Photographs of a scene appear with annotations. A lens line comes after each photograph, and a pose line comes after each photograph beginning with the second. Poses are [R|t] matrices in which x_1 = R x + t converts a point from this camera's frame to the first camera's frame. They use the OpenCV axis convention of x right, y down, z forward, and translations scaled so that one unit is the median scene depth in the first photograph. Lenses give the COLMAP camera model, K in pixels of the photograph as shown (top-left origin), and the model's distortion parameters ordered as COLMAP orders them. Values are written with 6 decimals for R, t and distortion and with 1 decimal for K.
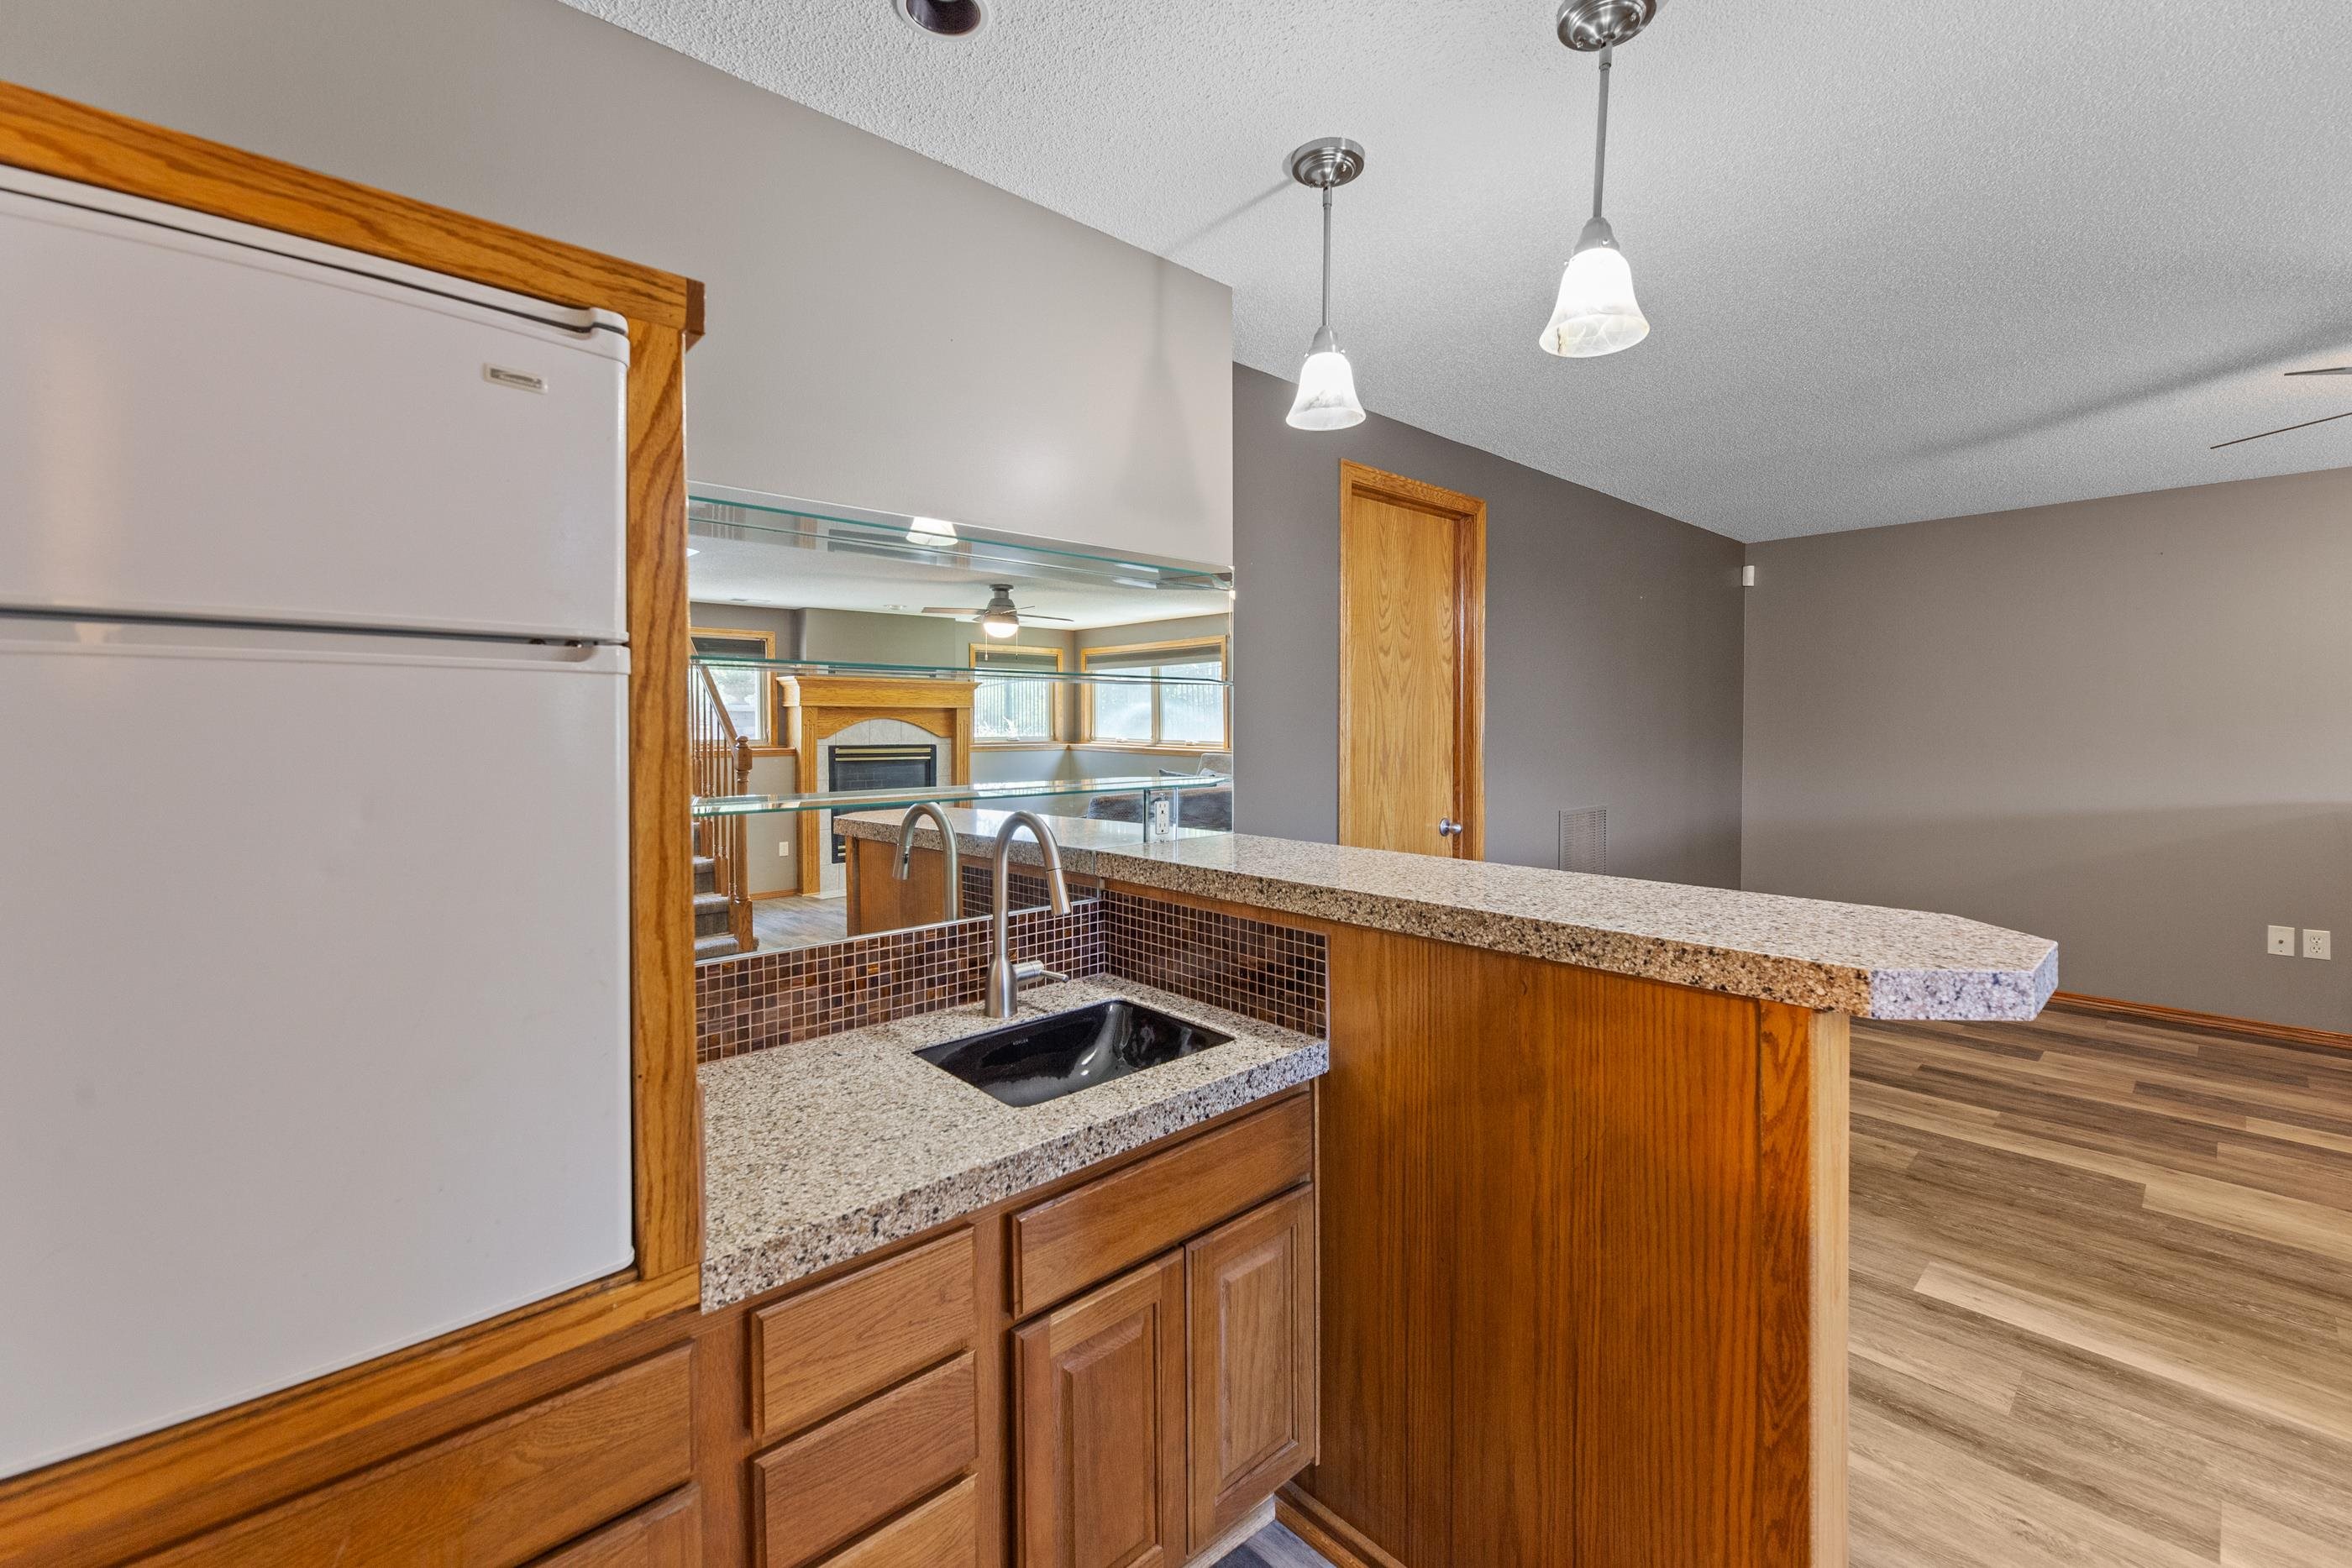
lens RADIAL K [[963.2, 0, 1177.5], [0, 963.2, 737.4], [0, 0, 1]] dist [-0.004865, 0.000828]
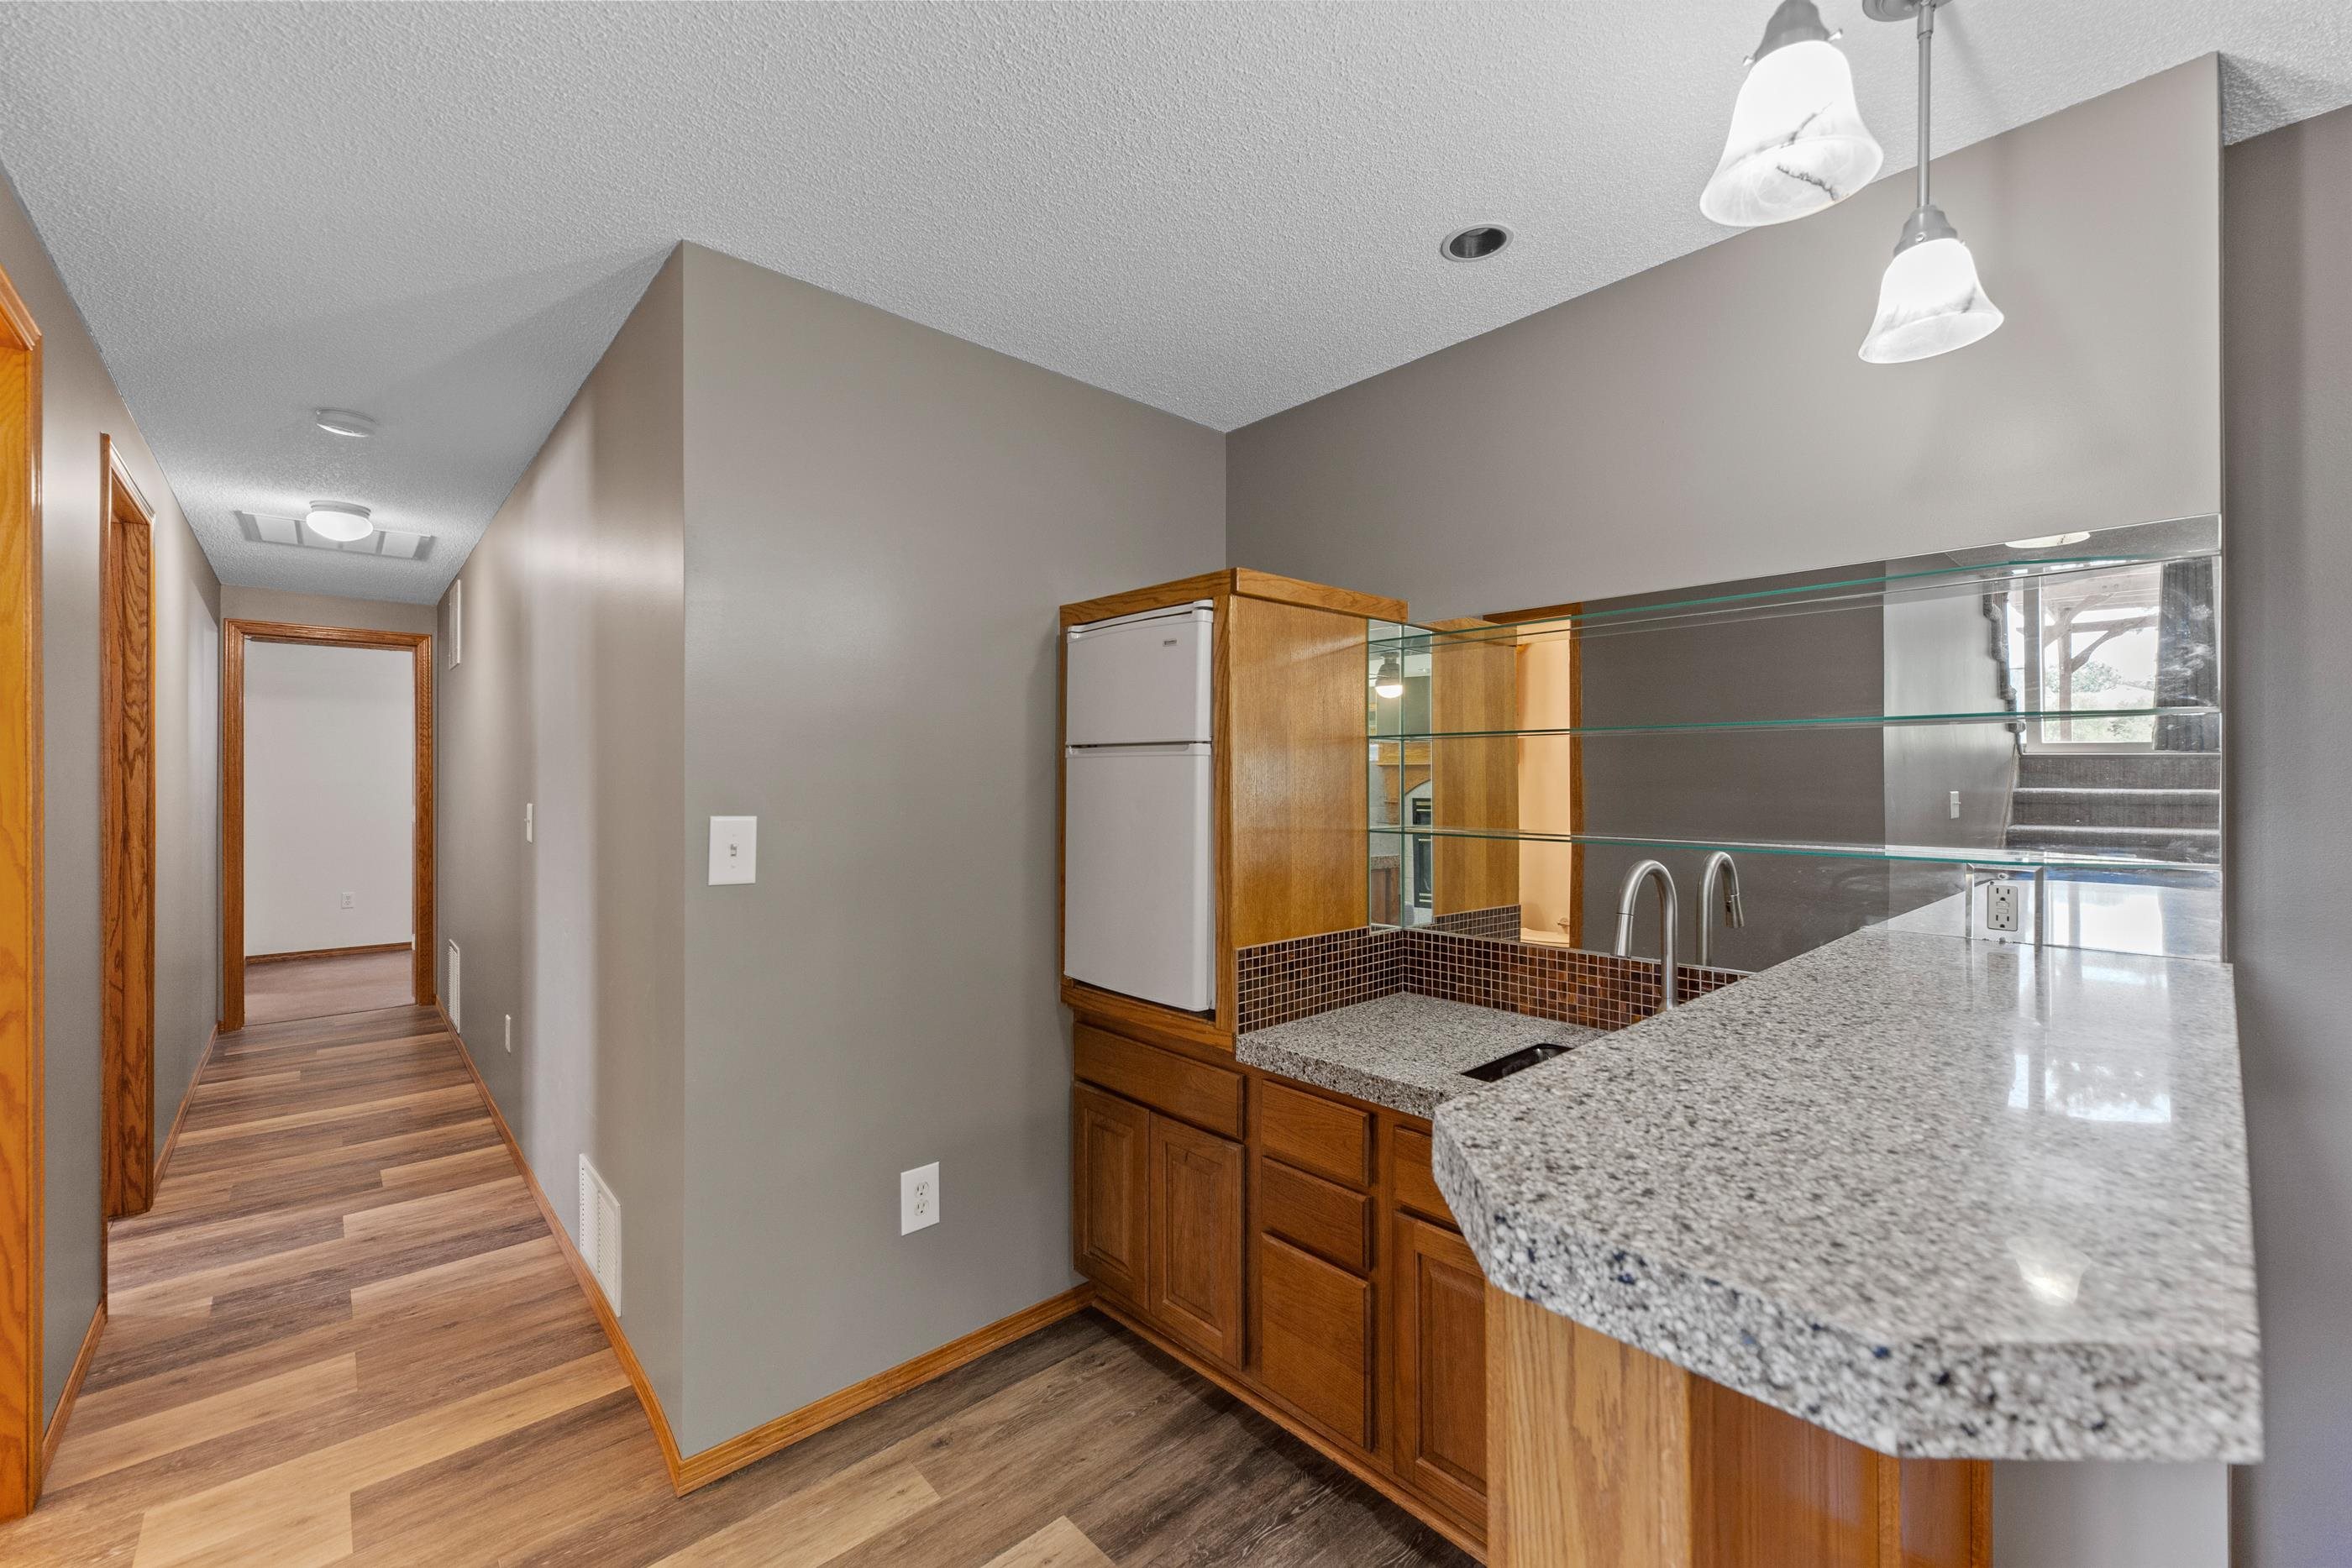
lens RADIAL K [[963.2, 0, 1177.0], [0, 963.2, 776.5], [0, 0, 1]] dist [-0.004865, 0.000828]
pose [[0.001061, 0.001513, -0.999998, 1.329725], [-0.014930, 0.999887, 0.001497, -0.013371], [0.999888, 0.014929, 0.001084, 0.720304]]
